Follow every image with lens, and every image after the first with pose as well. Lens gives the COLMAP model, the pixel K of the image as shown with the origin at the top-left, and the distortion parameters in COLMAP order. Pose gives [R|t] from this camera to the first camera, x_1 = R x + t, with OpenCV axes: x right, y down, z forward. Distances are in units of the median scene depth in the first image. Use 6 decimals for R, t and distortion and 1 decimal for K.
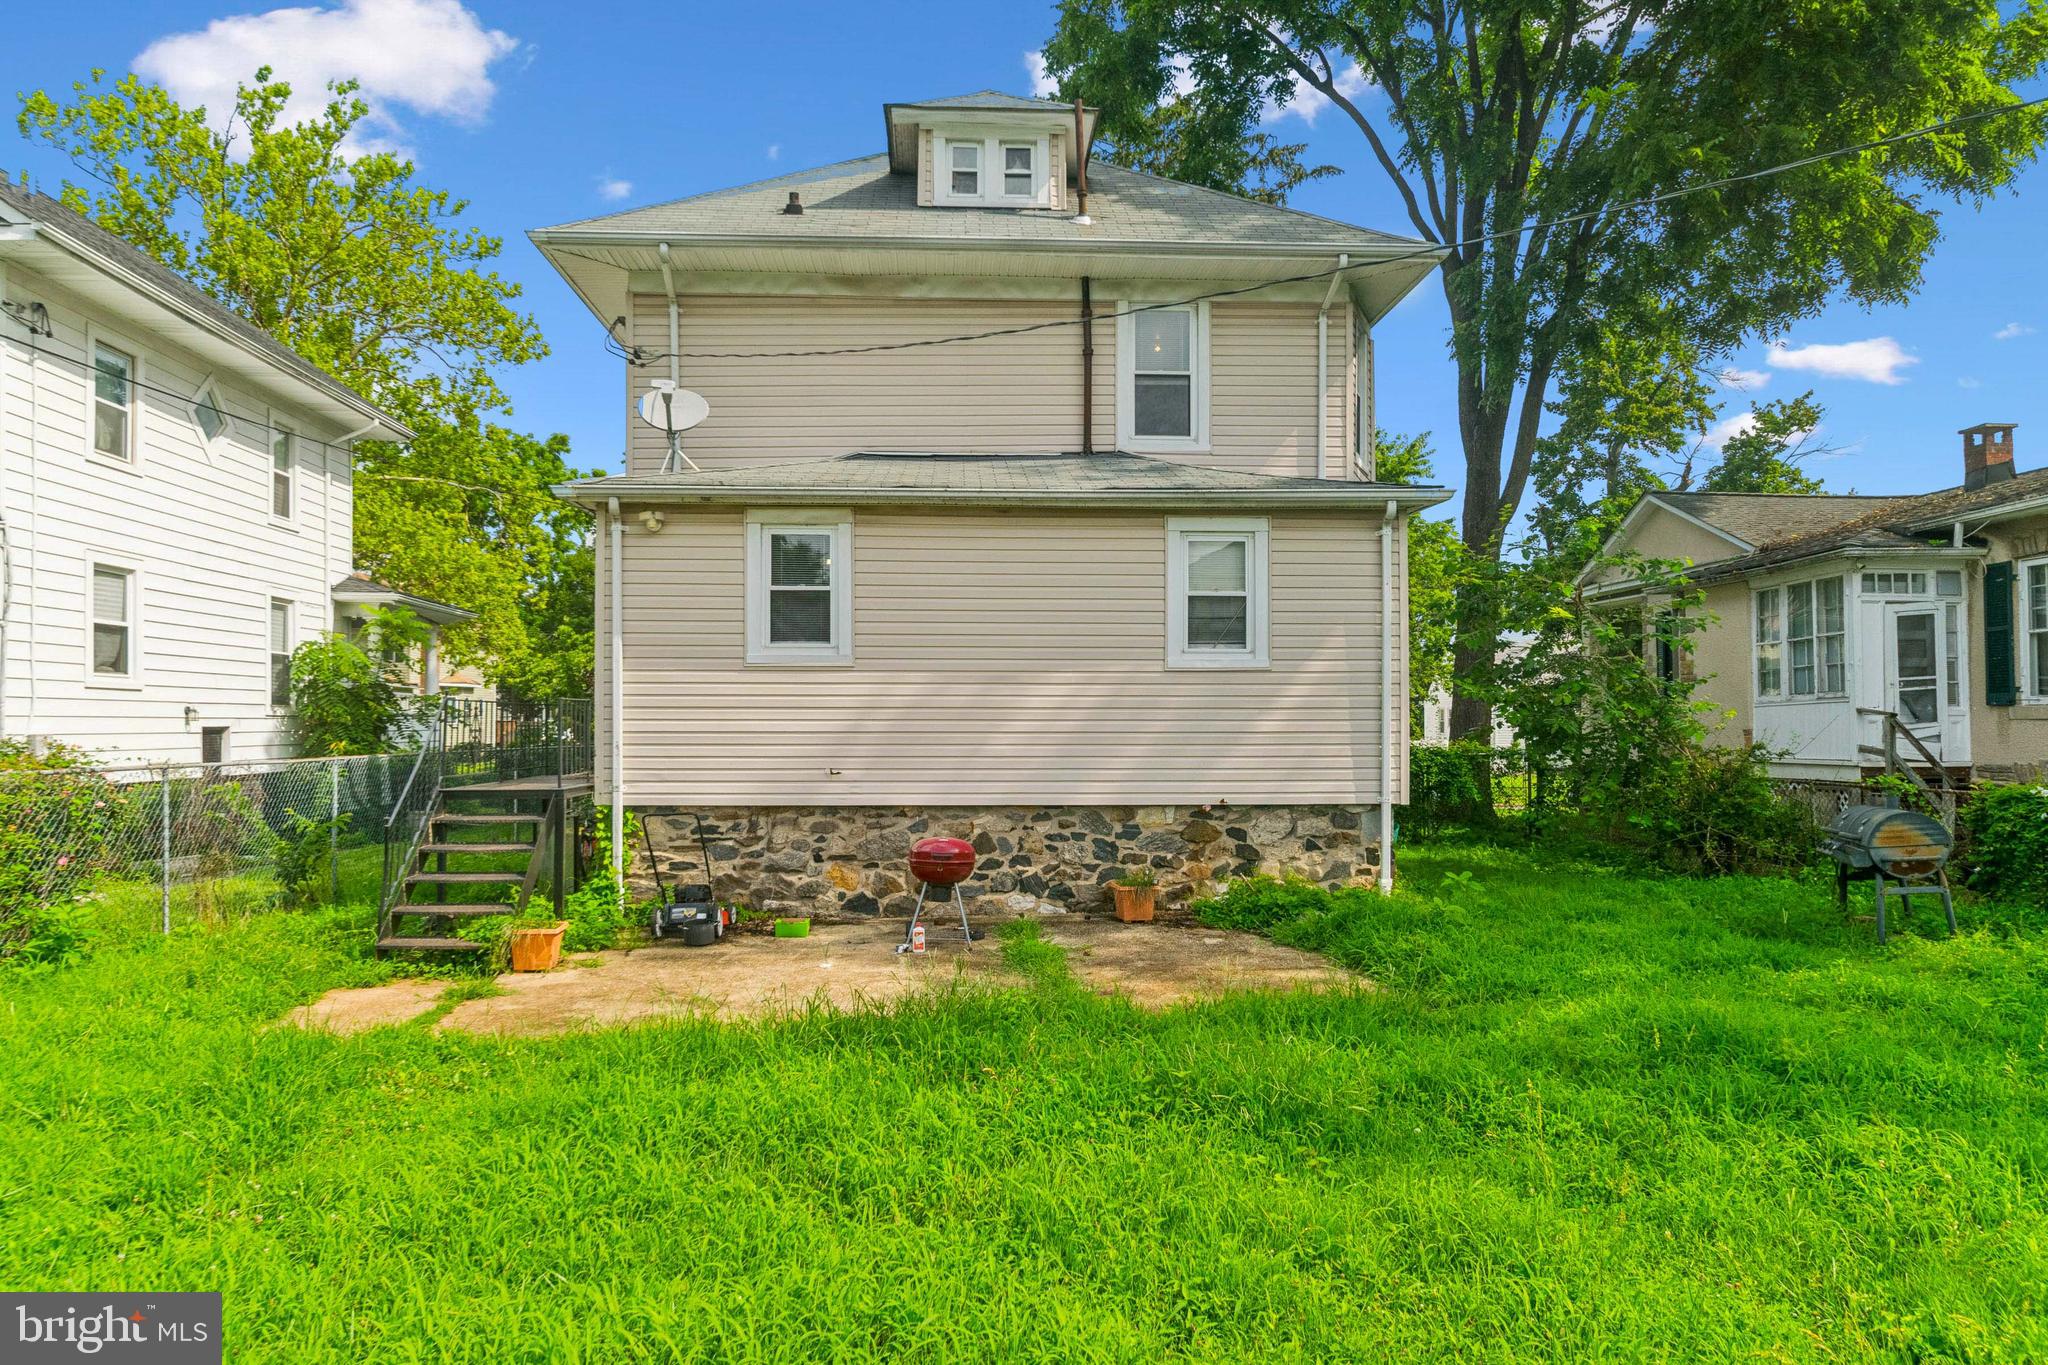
lens RADIAL K [[1302.1, 0, 1021.6], [0, 1302.1, 697.4], [0, 0, 1]] dist [-0.003246, -0.001327]
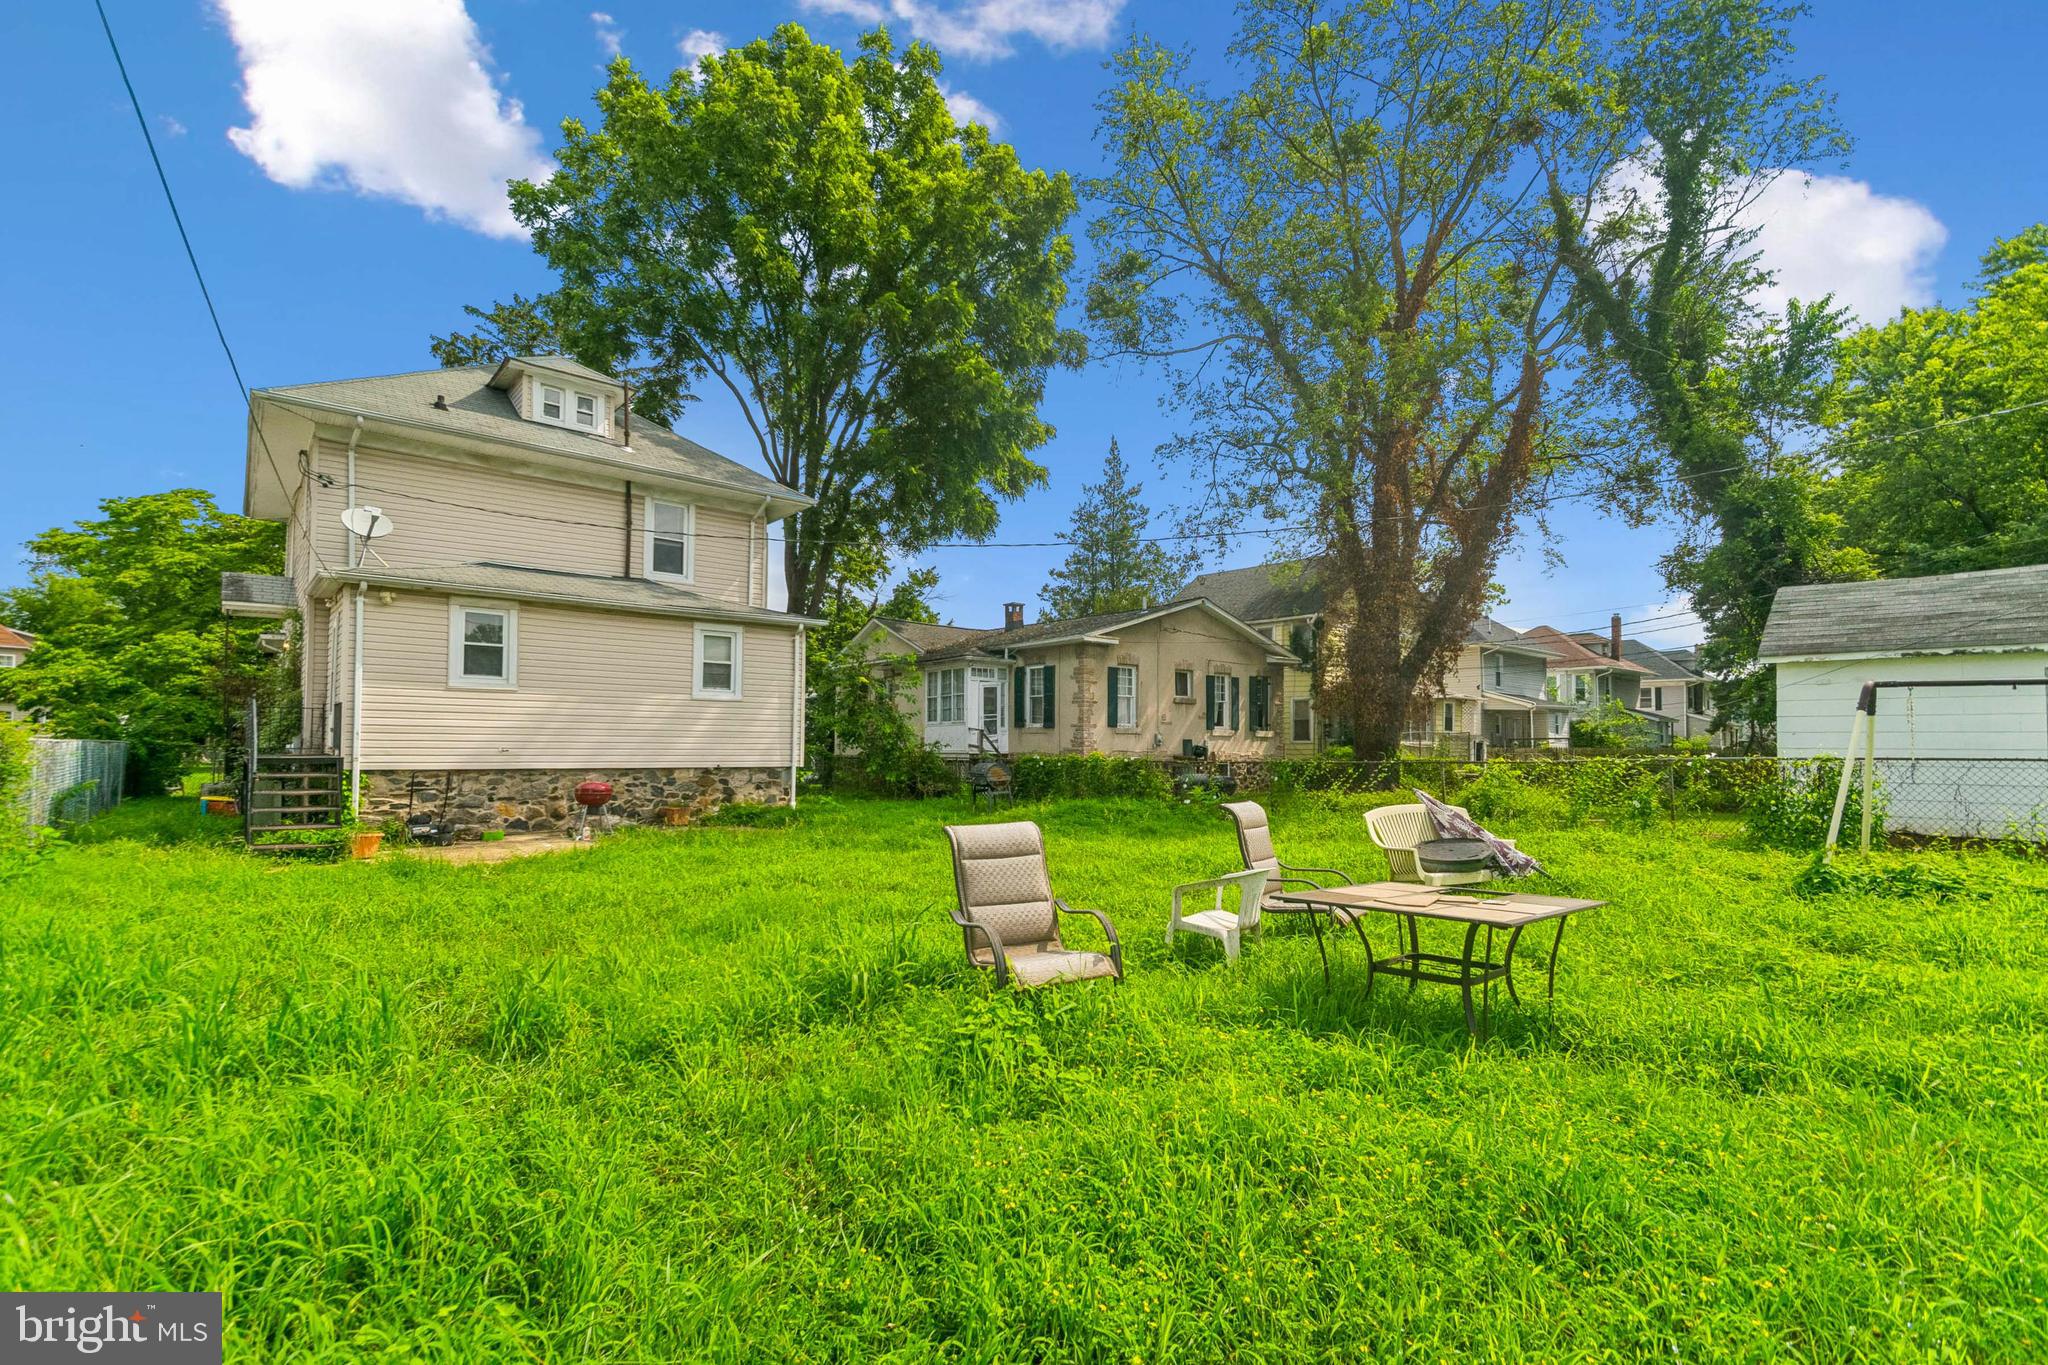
lens RADIAL K [[915.2, 0, 1012.9], [0, 915.2, 707.8], [0, 0, 1]] dist [0.002032, 0.000048]
pose [[0.790331, 0.031647, 0.611862, -0.329318], [-0.019524, 0.999459, -0.026476, 0.018019], [-0.612369, 0.008979, 0.790521, -0.368347]]
